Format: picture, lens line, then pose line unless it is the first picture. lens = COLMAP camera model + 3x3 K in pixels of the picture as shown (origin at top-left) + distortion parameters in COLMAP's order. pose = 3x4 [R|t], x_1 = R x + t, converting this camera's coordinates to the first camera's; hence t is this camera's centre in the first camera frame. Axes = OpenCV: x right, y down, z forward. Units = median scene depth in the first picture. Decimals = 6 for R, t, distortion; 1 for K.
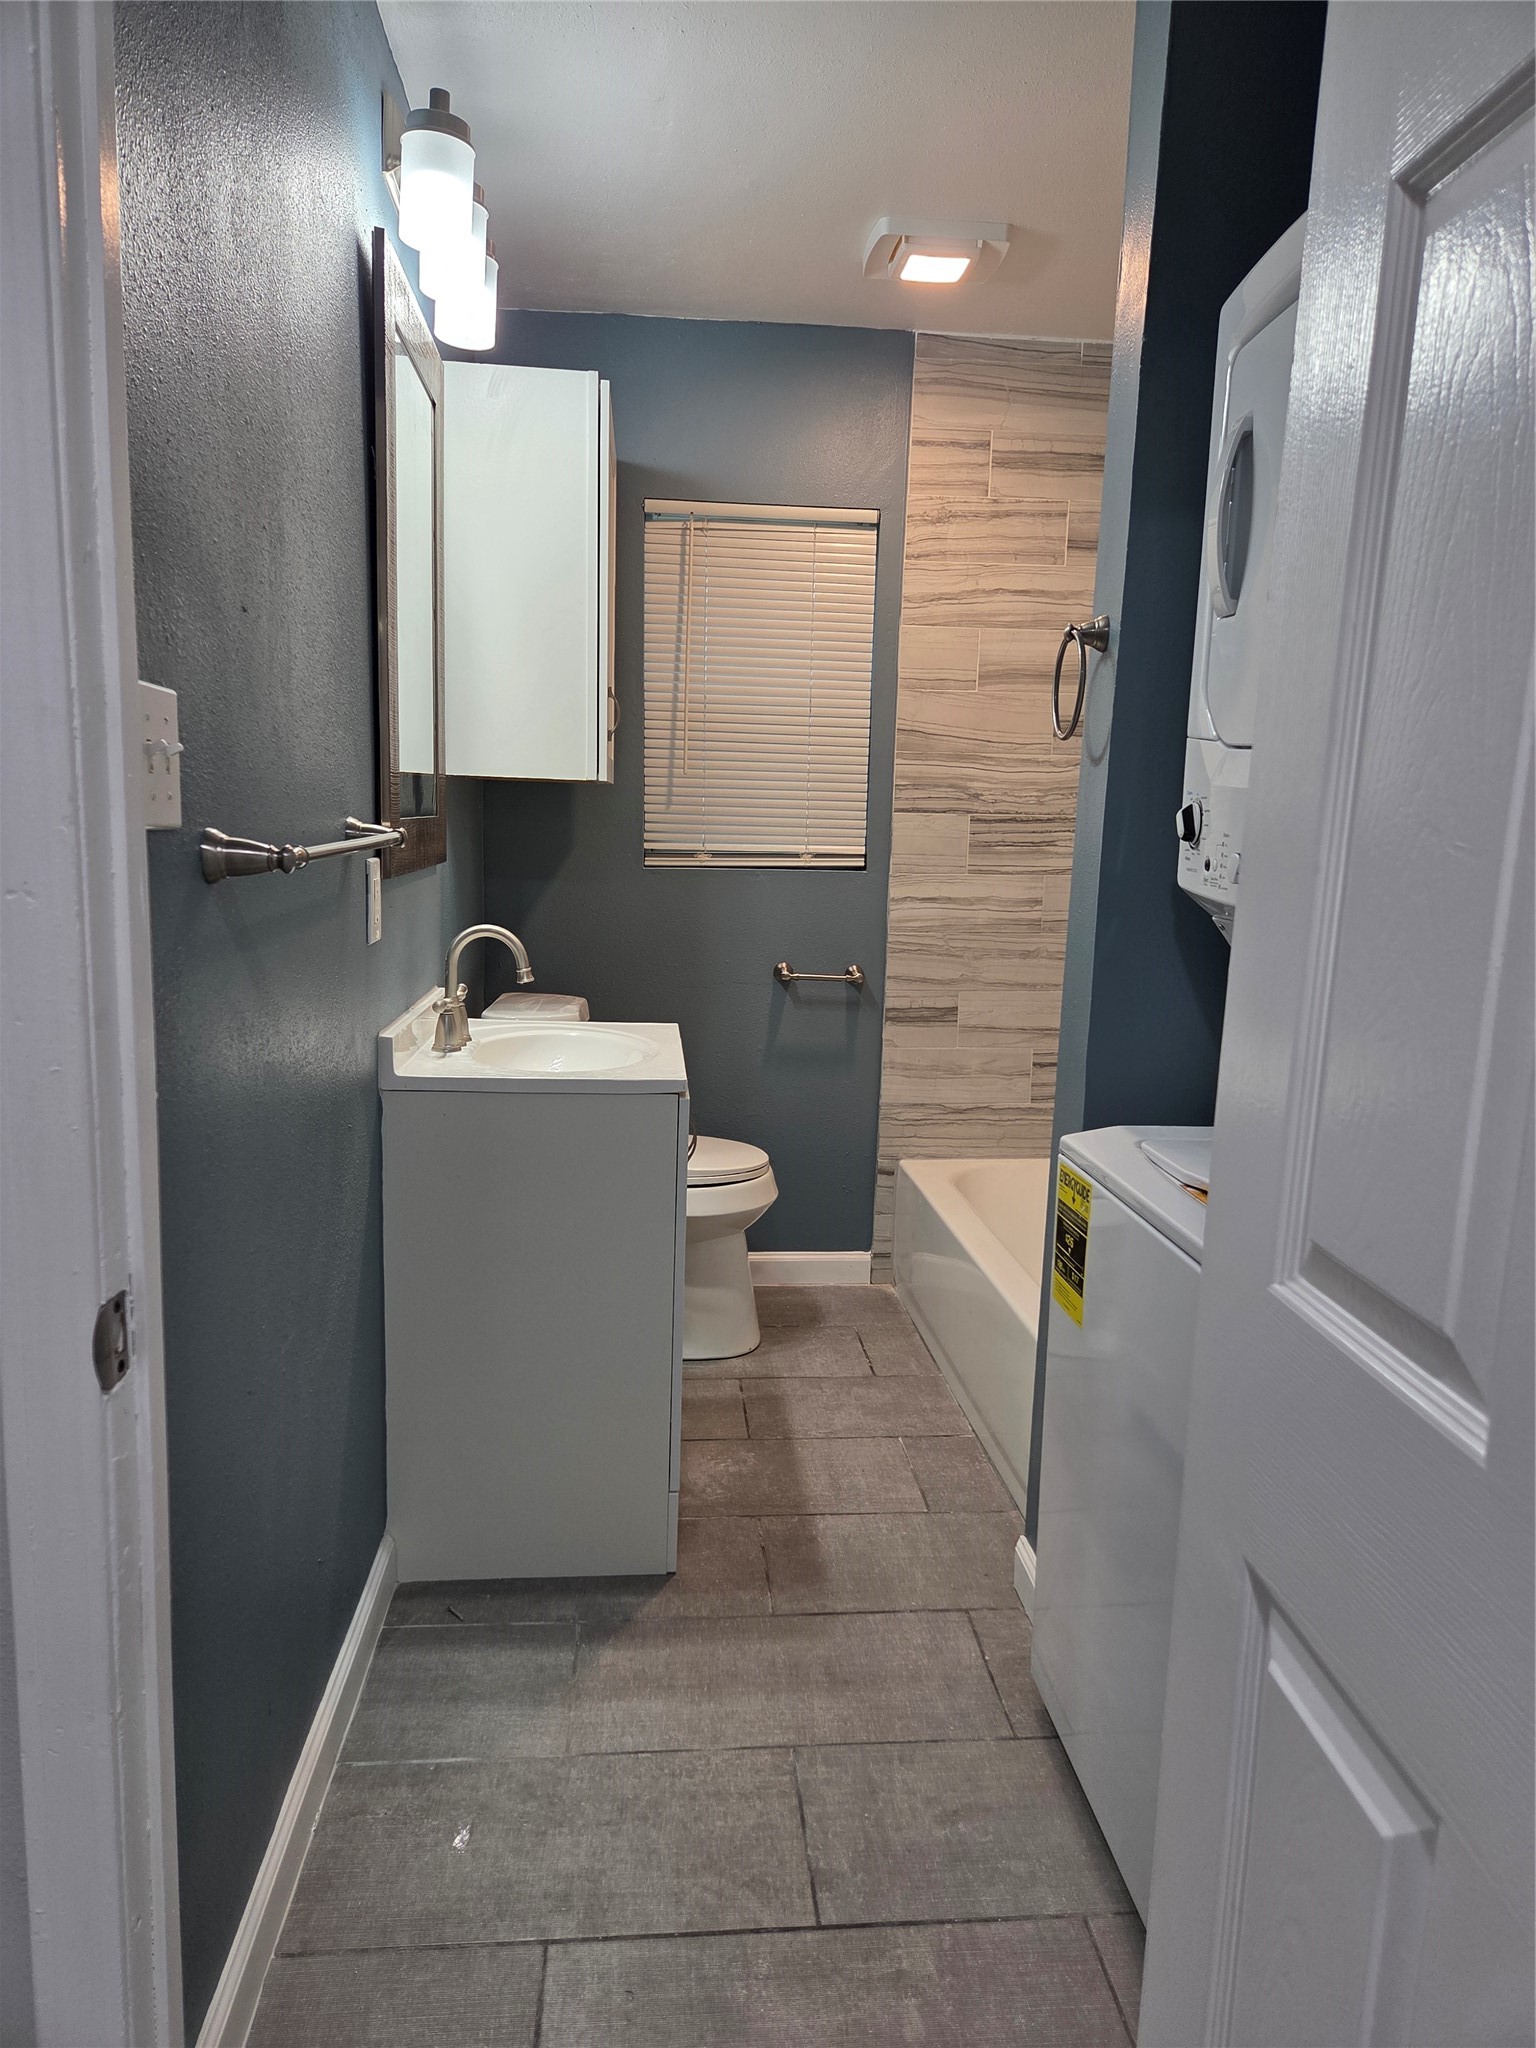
lens RADIAL K [[1379.1, 0, 773.4], [0, 1379.1, 1026.9], [0, 0, 1]] dist [0.071173, -0.019261]
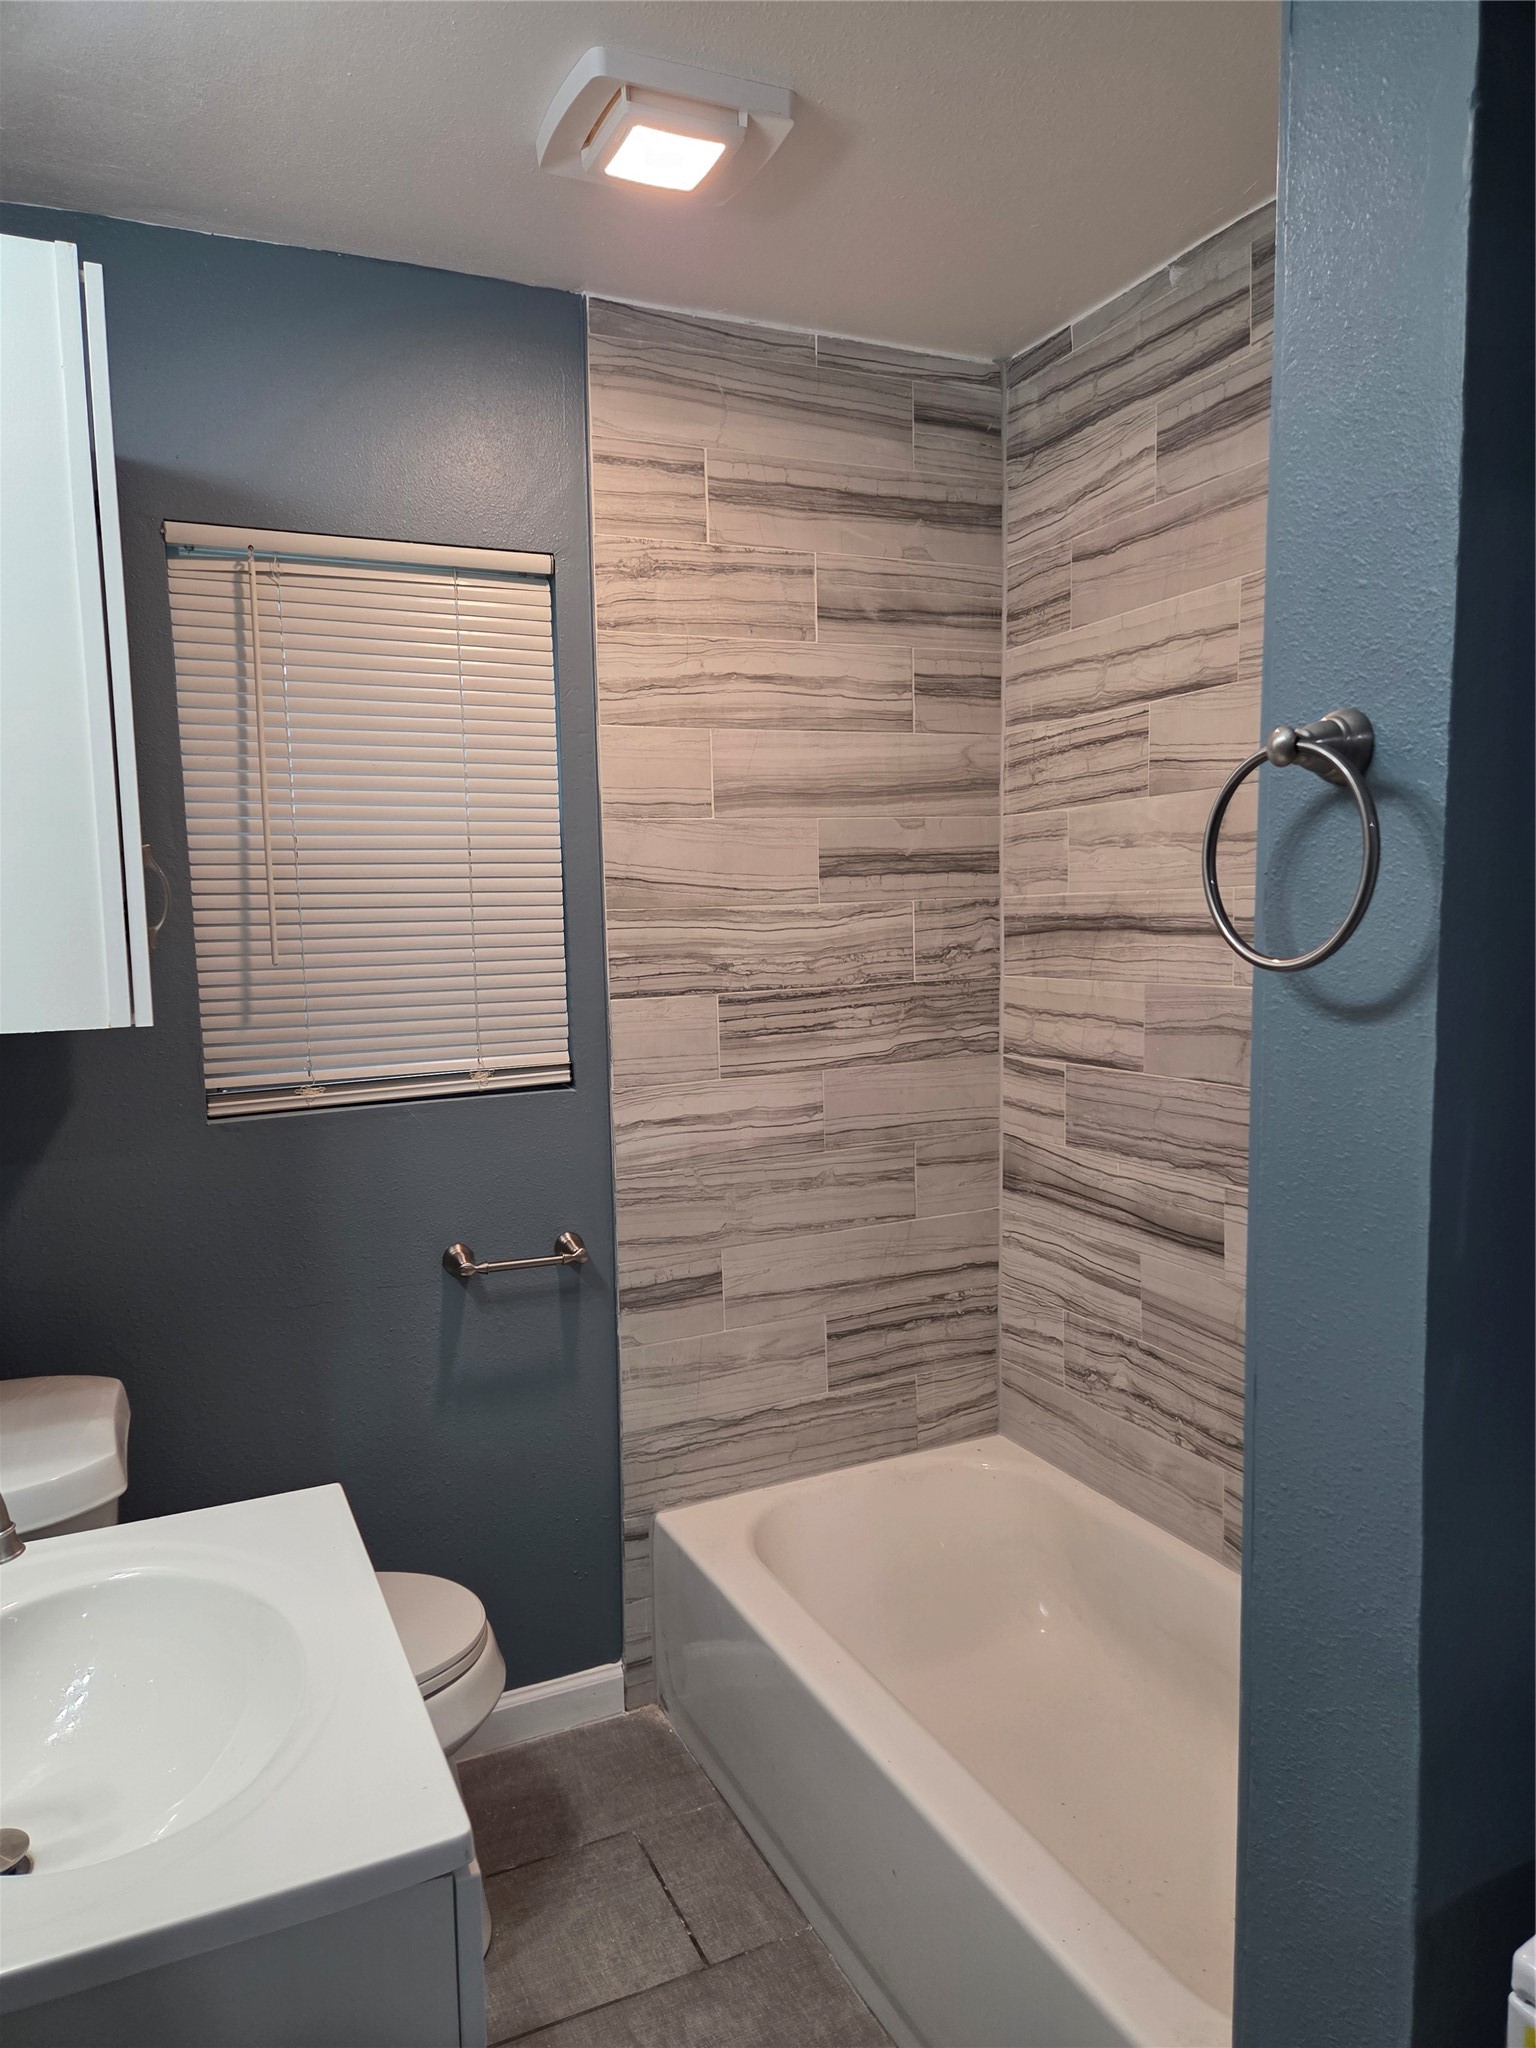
lens RADIAL K [[1379.1, 0, 759.2], [0, 1379.1, 1020.8], [0, 0, 1]] dist [0.071173, -0.019261]
pose [[0.940617, -0.081738, 0.329483, -0.065978], [0.104021, 0.993290, -0.050546, -0.104901], [-0.323141, 0.081818, 0.942807, 0.353459]]
